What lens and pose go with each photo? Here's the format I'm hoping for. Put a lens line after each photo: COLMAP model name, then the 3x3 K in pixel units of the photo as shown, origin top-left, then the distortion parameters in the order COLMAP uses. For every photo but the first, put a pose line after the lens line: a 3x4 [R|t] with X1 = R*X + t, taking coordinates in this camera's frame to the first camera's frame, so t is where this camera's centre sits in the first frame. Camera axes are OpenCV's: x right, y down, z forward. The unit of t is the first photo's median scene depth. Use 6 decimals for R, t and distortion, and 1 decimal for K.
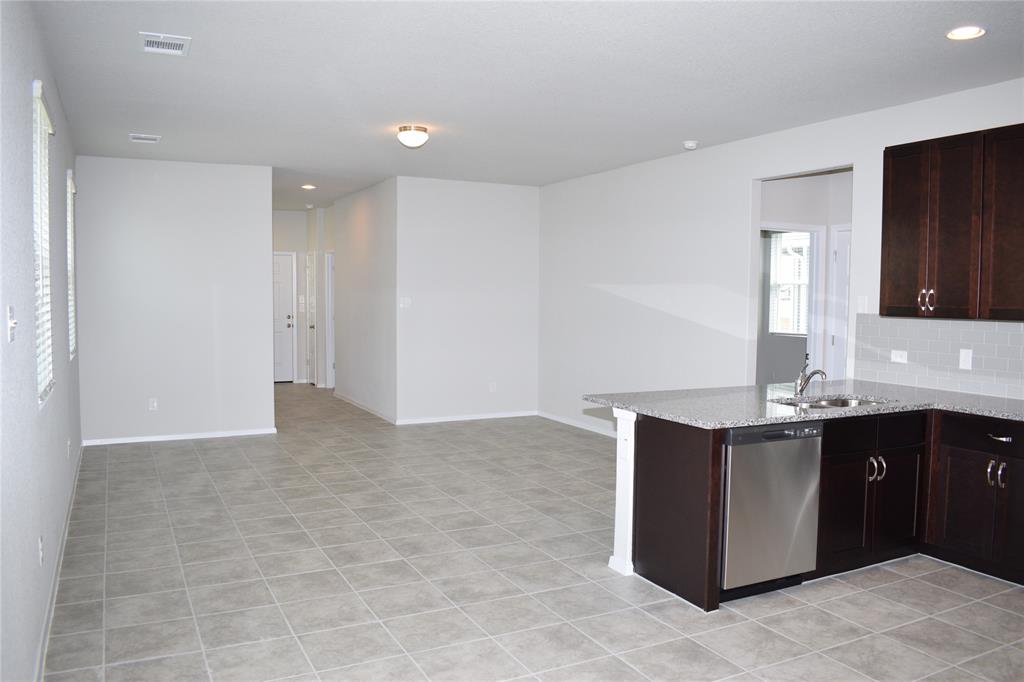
lens RADIAL K [[799.7, 0, 518.1], [0, 799.7, 339.6], [0, 0, 1]] dist [-0.095771, 0.016009]
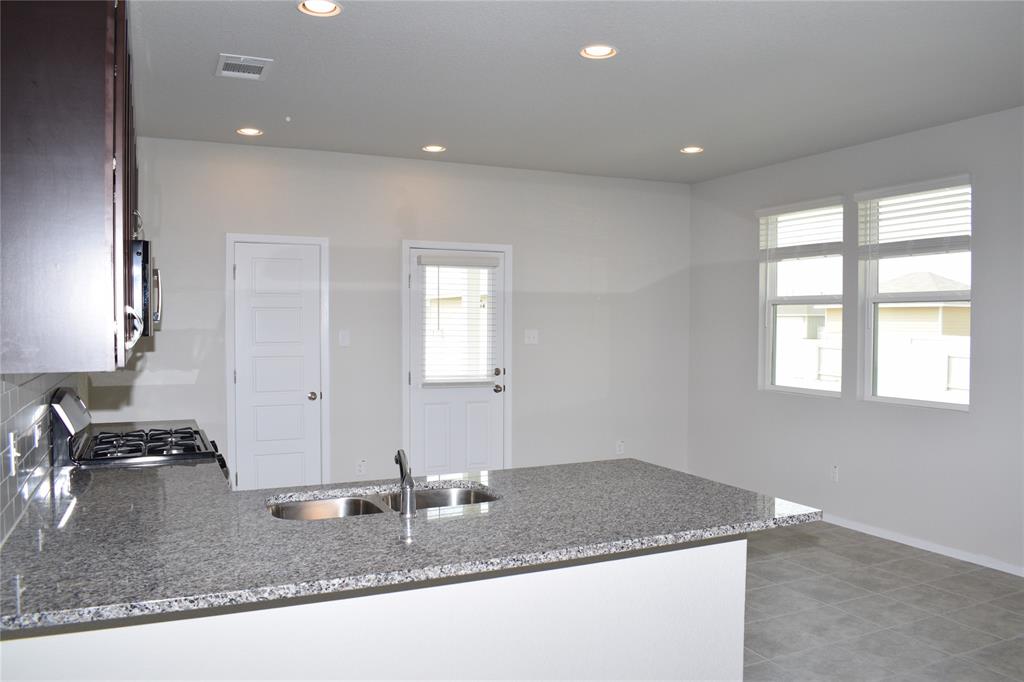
lens RADIAL K [[799.7, 0, 520.1], [0, 799.7, 343.6], [0, 0, 1]] dist [-0.095771, 0.016009]
pose [[-0.999375, -0.012056, 0.033229, 0.288113], [-0.009229, 0.996427, 0.083952, -0.092516], [-0.034122, 0.083593, -0.995916, 1.635704]]
